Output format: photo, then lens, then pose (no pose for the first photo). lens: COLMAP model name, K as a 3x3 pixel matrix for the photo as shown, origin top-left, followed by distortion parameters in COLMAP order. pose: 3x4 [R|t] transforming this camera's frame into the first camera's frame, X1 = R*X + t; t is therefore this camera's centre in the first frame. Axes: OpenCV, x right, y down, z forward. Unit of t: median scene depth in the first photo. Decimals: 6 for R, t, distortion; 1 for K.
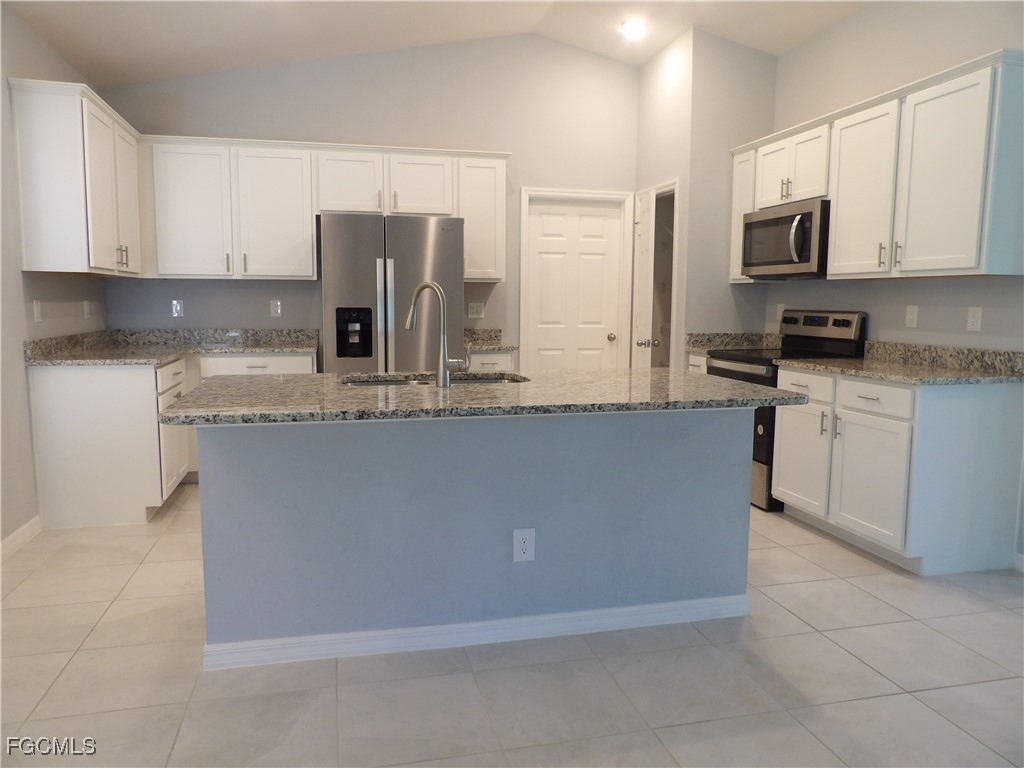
lens RADIAL K [[730.9, 0, 512.0], [0, 730.9, 384.0], [0, 0, 1]] dist [-0.043594, 0.048890]
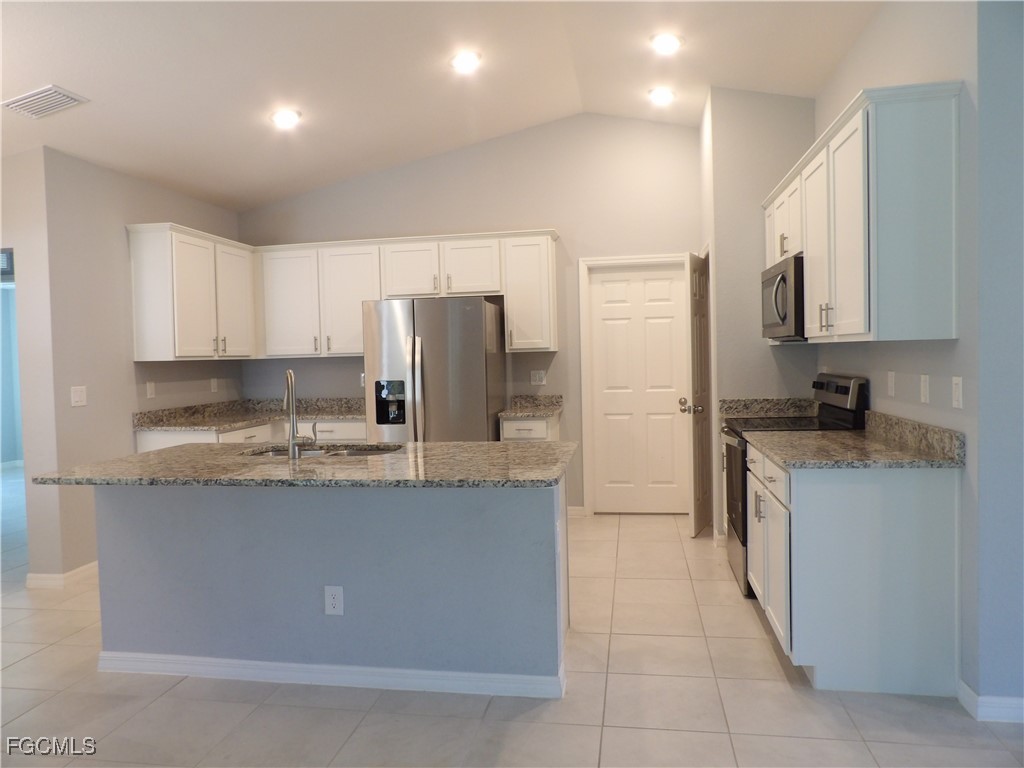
lens RADIAL K [[730.9, 0, 512.0], [0, 730.9, 384.0], [0, 0, 1]] dist [-0.043594, 0.048890]
pose [[0.917468, -0.014708, -0.397538, 0.423330], [-0.013471, 0.997594, -0.067998, -0.024875], [0.397581, 0.067742, 0.915063, 0.029343]]
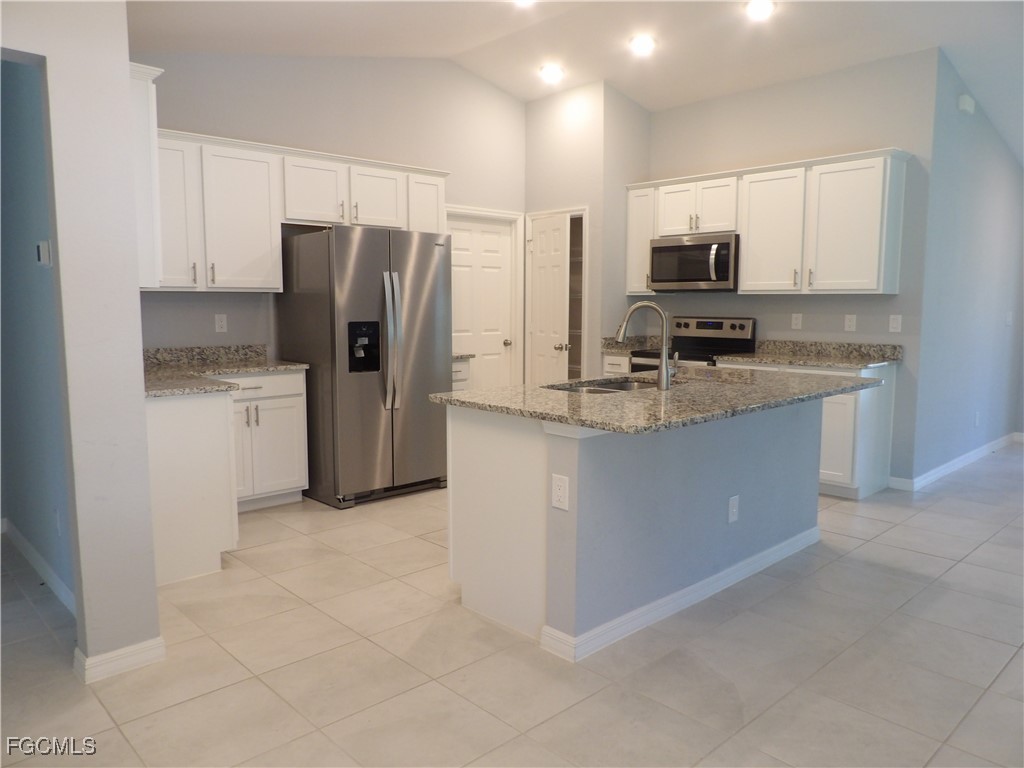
lens RADIAL K [[730.9, 0, 512.0], [0, 730.9, 384.0], [0, 0, 1]] dist [-0.043594, 0.048890]
pose [[0.870542, -0.059825, 0.488444, -0.540159], [0.060882, 0.998051, 0.013733, -0.022413], [-0.488313, 0.017783, 0.872487, 0.044606]]
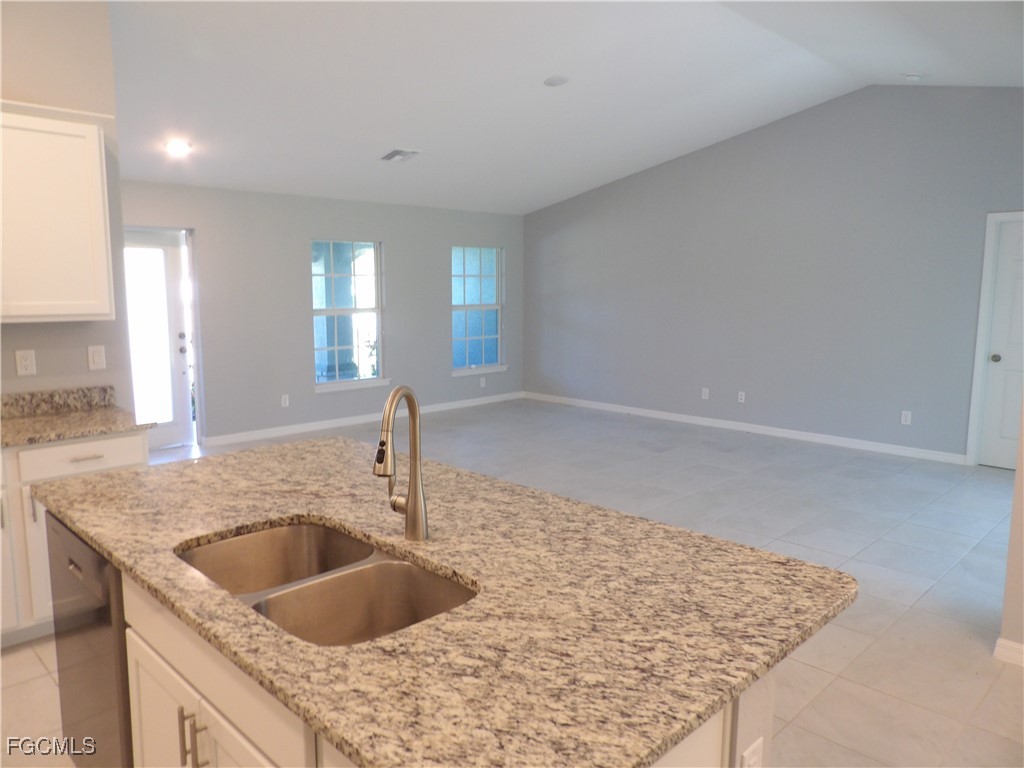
lens RADIAL K [[730.9, 0, 512.0], [0, 730.9, 384.0], [0, 0, 1]] dist [-0.043594, 0.048890]
pose [[-0.514666, -0.127268, 0.847893, -0.400146], [0.087294, 0.976005, 0.199485, -0.155443], [-0.852935, 0.176684, -0.491207, 0.735842]]
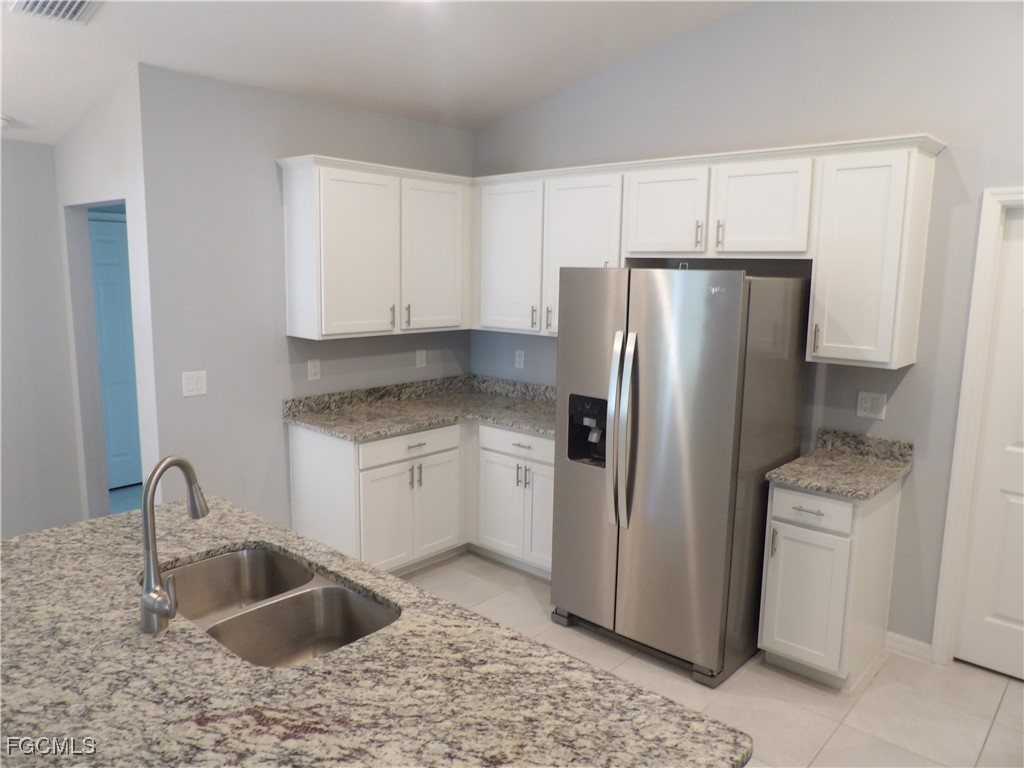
lens RADIAL K [[730.9, 0, 512.0], [0, 730.9, 384.0], [0, 0, 1]] dist [-0.043594, 0.048890]
pose [[0.561947, 0.131856, -0.816596, 0.337272], [-0.106231, 0.990542, 0.086839, -0.175205], [0.820323, 0.037949, 0.570639, 0.534953]]
